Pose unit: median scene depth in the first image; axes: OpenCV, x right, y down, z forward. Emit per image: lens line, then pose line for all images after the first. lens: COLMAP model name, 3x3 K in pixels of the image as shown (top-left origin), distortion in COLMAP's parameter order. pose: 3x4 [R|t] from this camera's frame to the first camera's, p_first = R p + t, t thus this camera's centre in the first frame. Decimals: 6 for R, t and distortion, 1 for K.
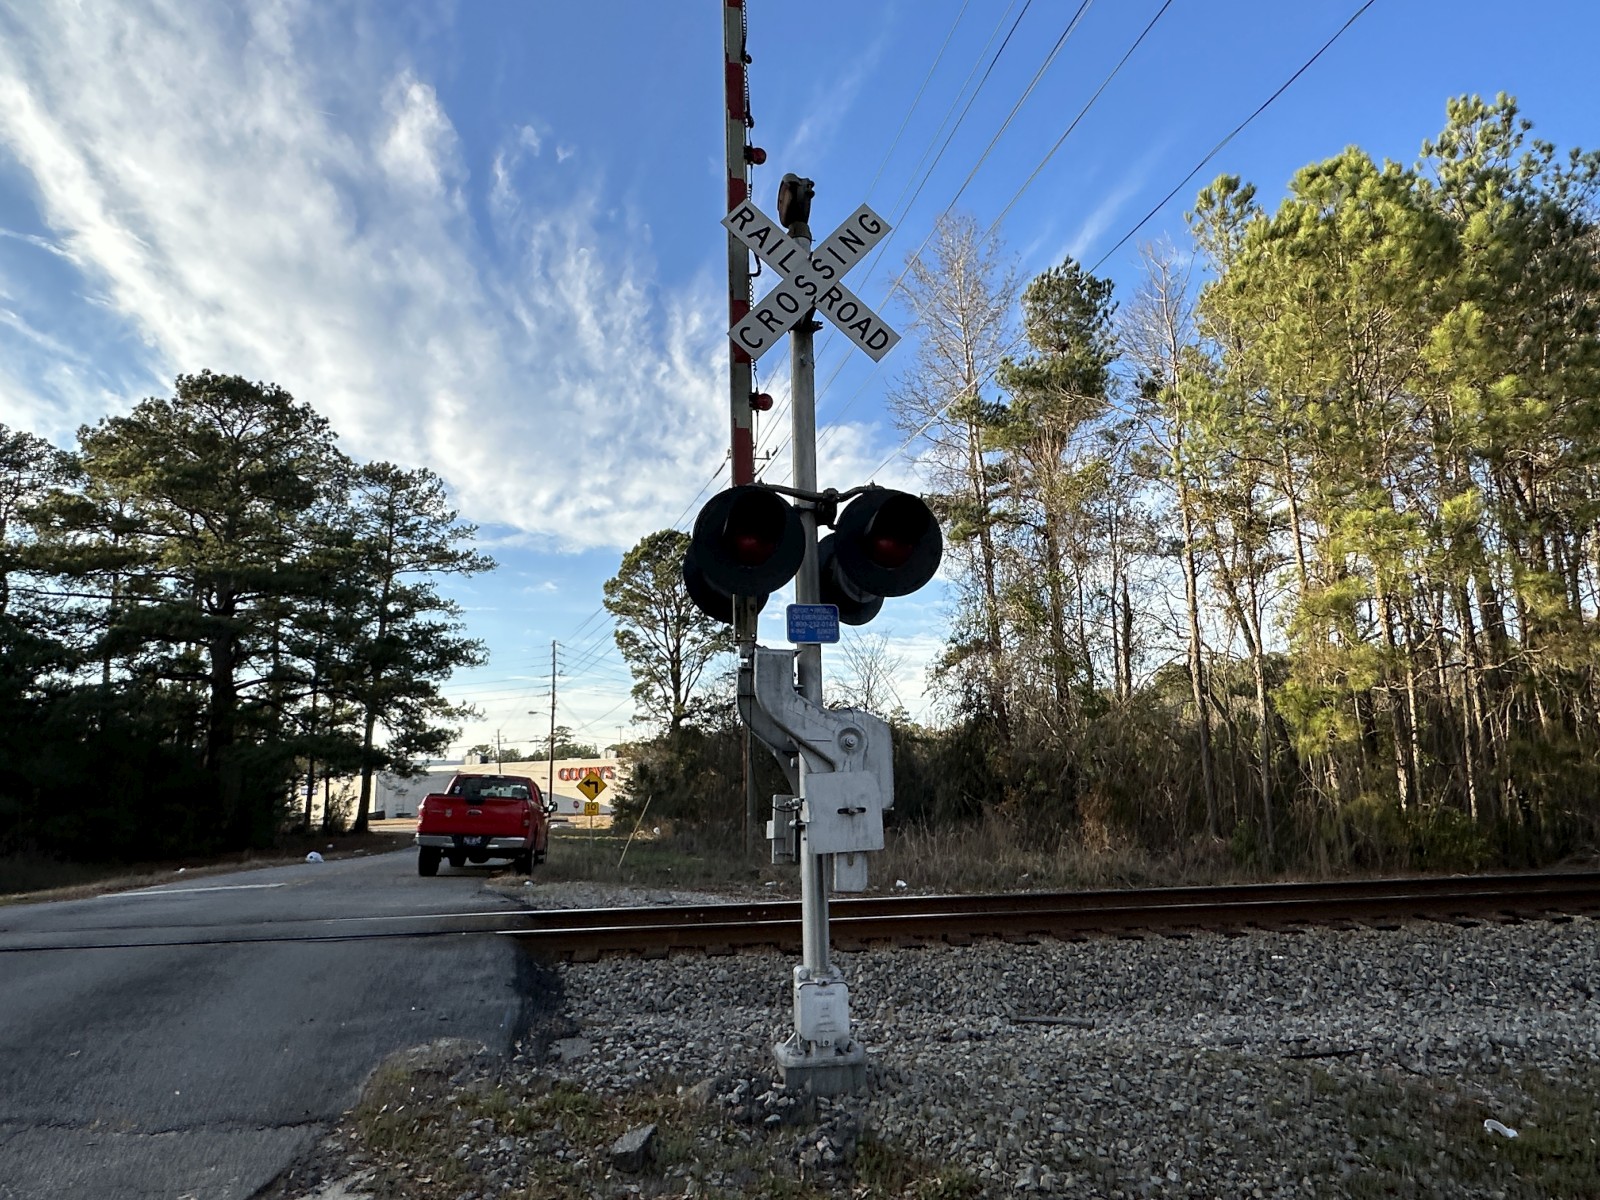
lens RADIAL K [[1010.2, 0, 800.0], [0, 1010.2, 600.0], [0, 0, 1]] dist [0.003976, 0.000057]
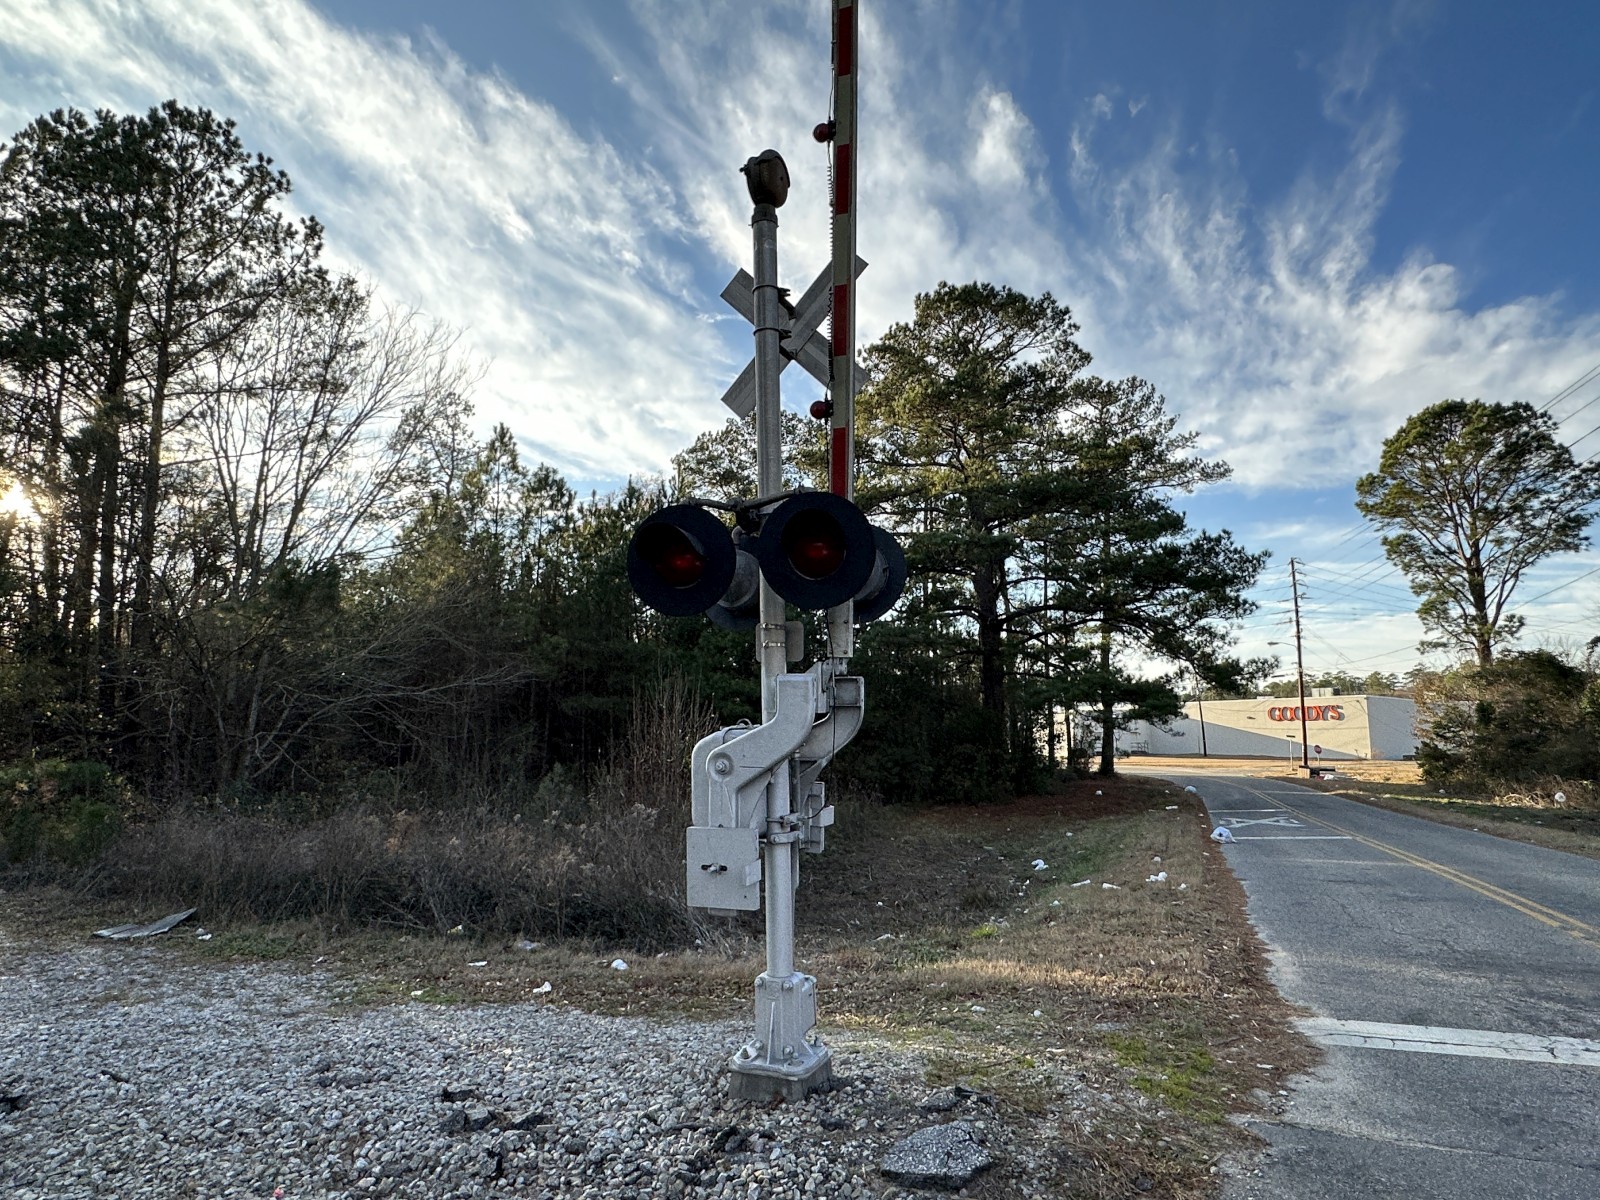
lens RADIAL K [[873.1, 0, 773.9], [0, 873.1, 639.8], [0, 0, 1]] dist [0.002297, 0.001425]
pose [[0.803241, -0.042919, -0.594106, -0.201791], [0.096149, 0.993663, 0.058212, 0.030014], [0.587843, -0.103881, 0.802278, 0.187981]]
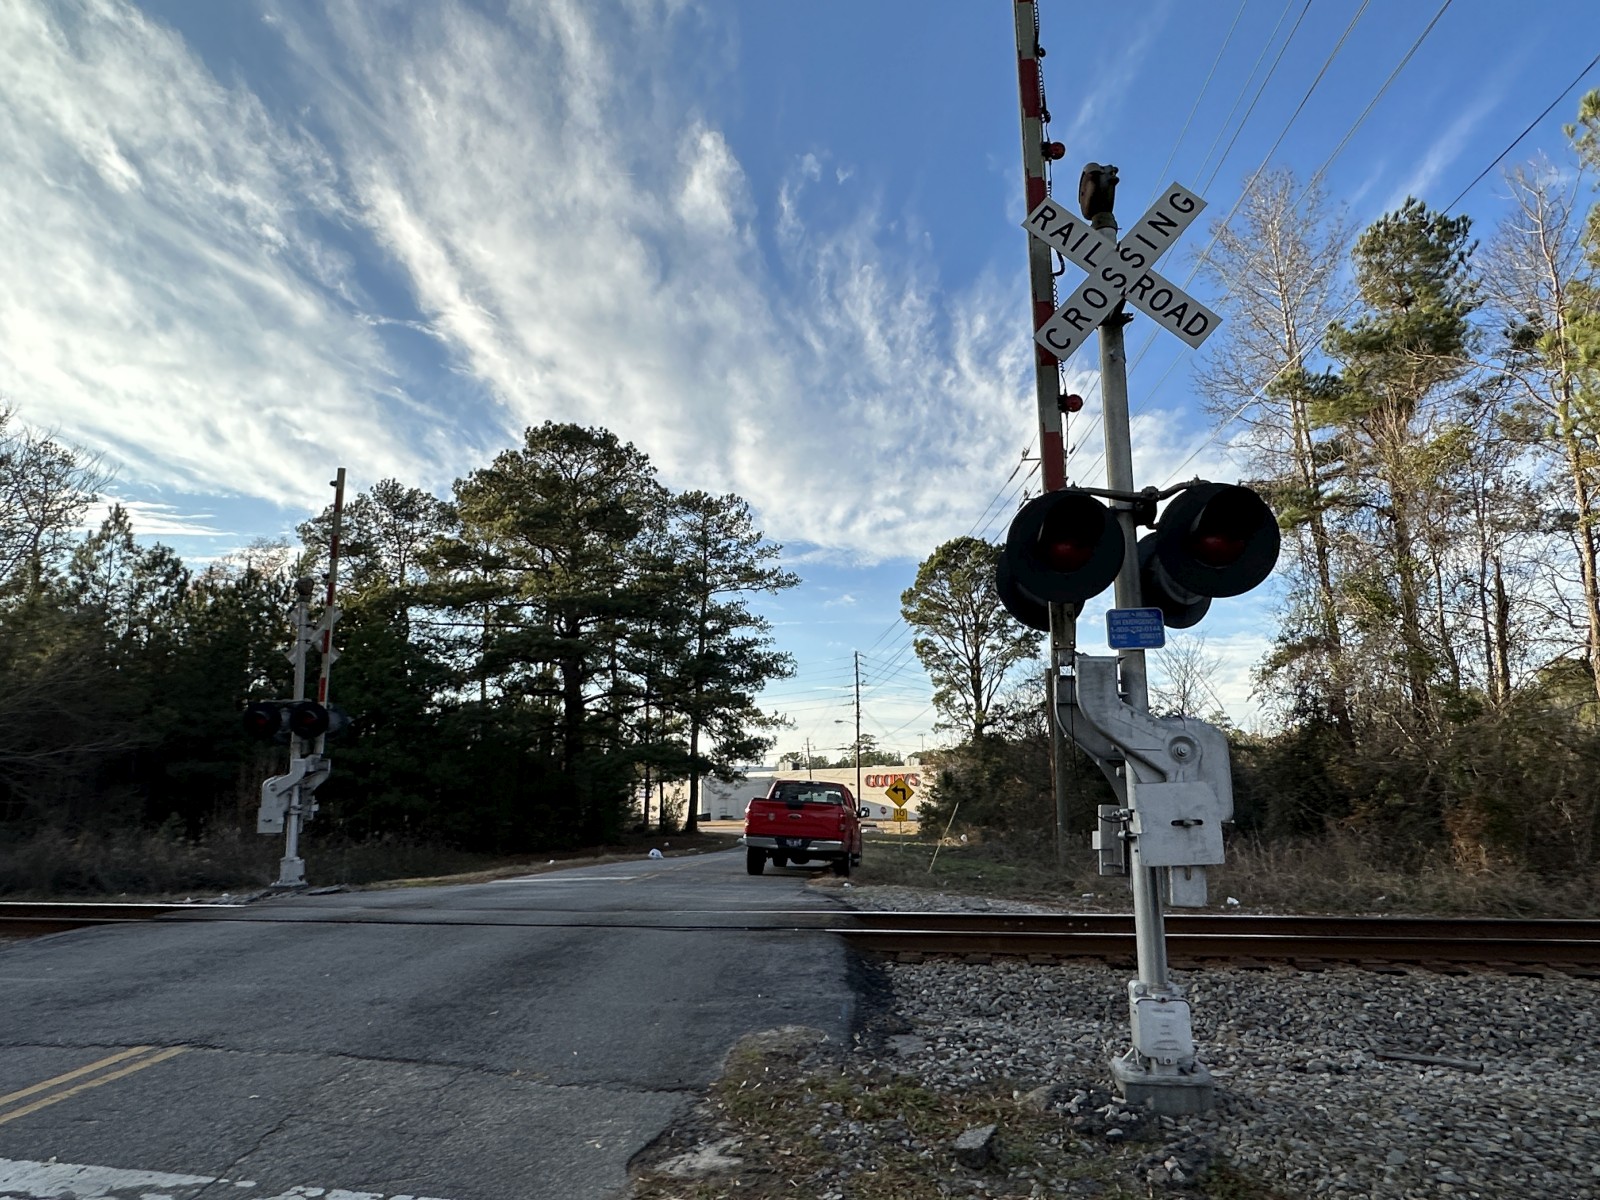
lens RADIAL K [[1008.5, 0, 793.6], [0, 1008.5, 626.5], [0, 0, 1]] dist [0.002507, -0.000502]
pose [[0.955558, -0.036106, -0.292584, -0.002638], [0.041432, 0.999069, 0.012025, -0.000552], [0.291877, -0.023613, 0.956164, -0.002509]]
